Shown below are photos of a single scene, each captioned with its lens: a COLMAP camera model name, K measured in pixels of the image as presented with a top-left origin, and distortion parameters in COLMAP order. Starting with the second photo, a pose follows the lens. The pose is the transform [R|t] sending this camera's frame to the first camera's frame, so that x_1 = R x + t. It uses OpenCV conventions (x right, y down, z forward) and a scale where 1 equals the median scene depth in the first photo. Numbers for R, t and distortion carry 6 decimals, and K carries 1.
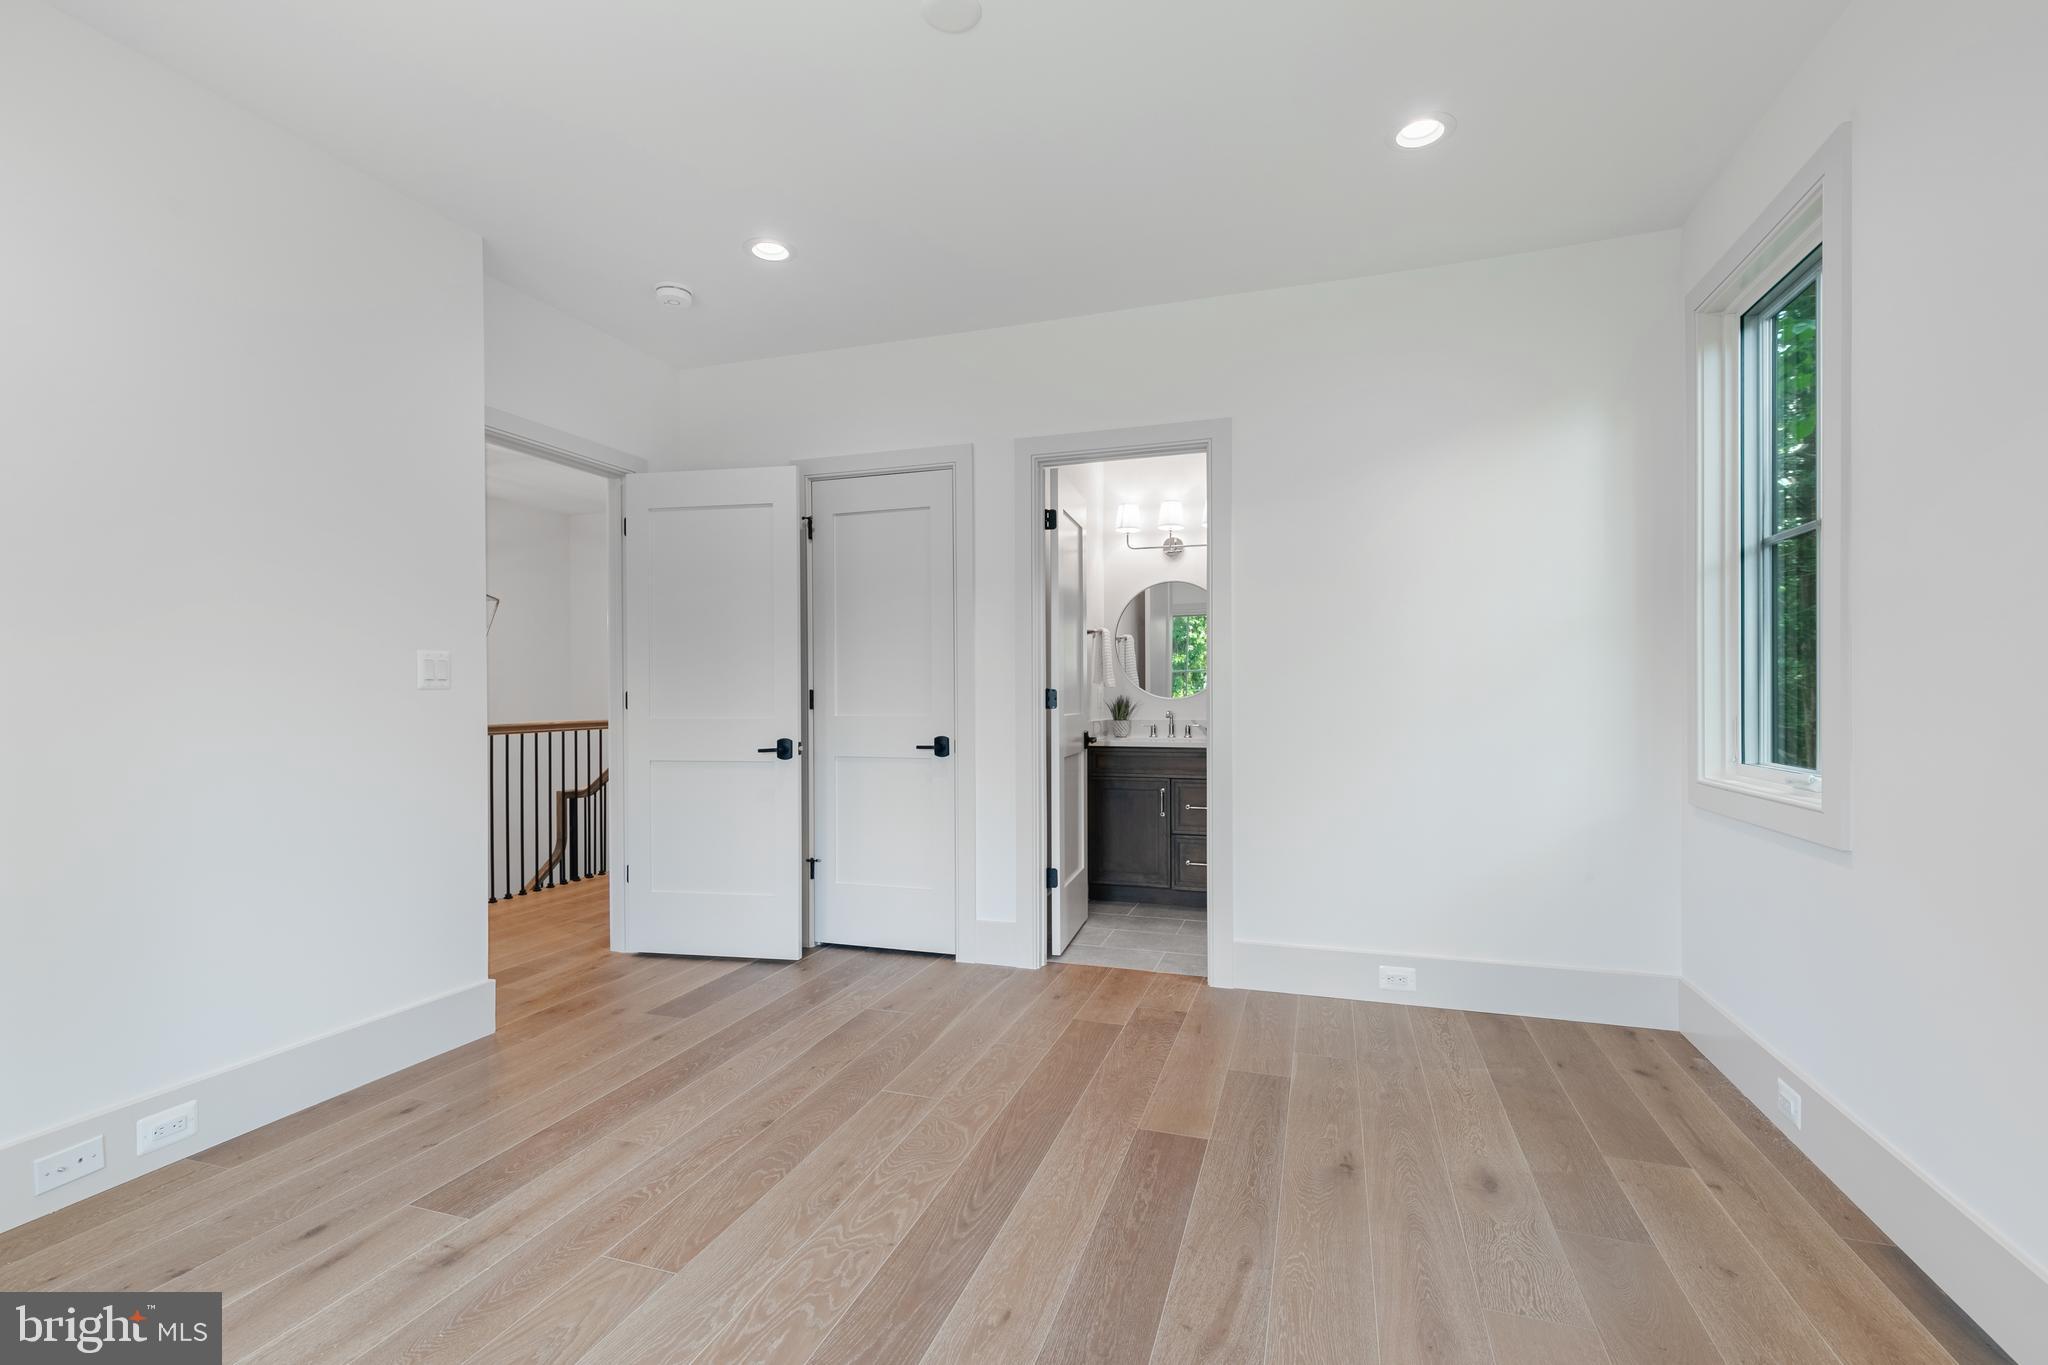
lens RADIAL K [[872.4, 0, 1034.6], [0, 872.4, 701.4], [0, 0, 1]] dist [0.002100, 0.000263]
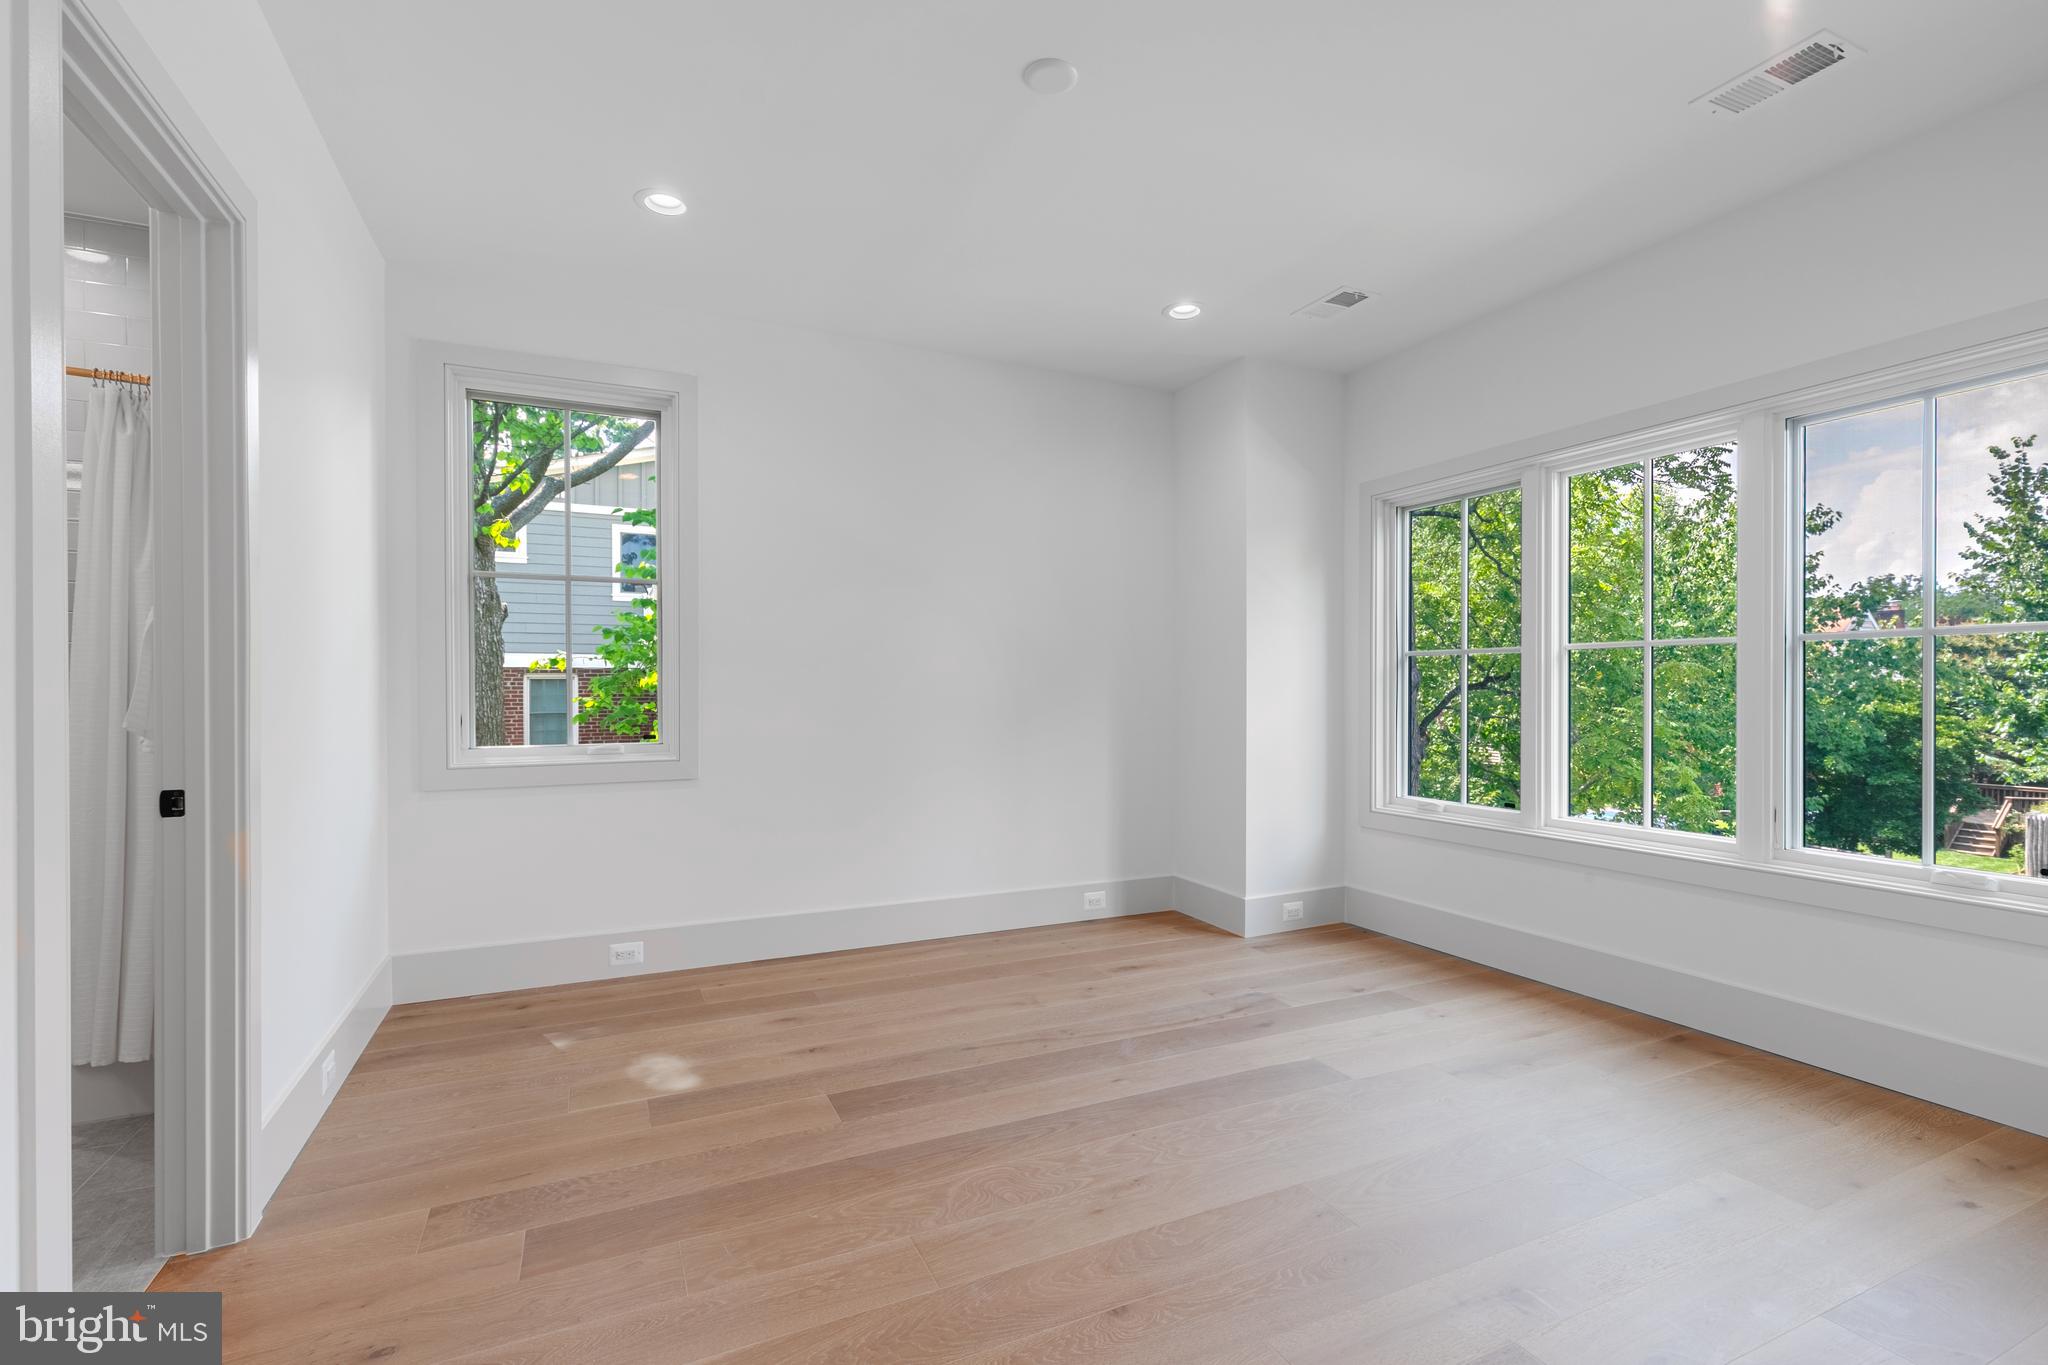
lens RADIAL K [[929.7, 0, 1021.2], [0, 929.7, 692.2], [0, 0, 1]] dist [-0.022166, 0.000071]
pose [[-0.671324, 0.003193, 0.741157, -0.846810], [0.012386, 0.999899, 0.006912, -0.002758], [-0.741060, 0.013820, -0.671296, 1.645494]]
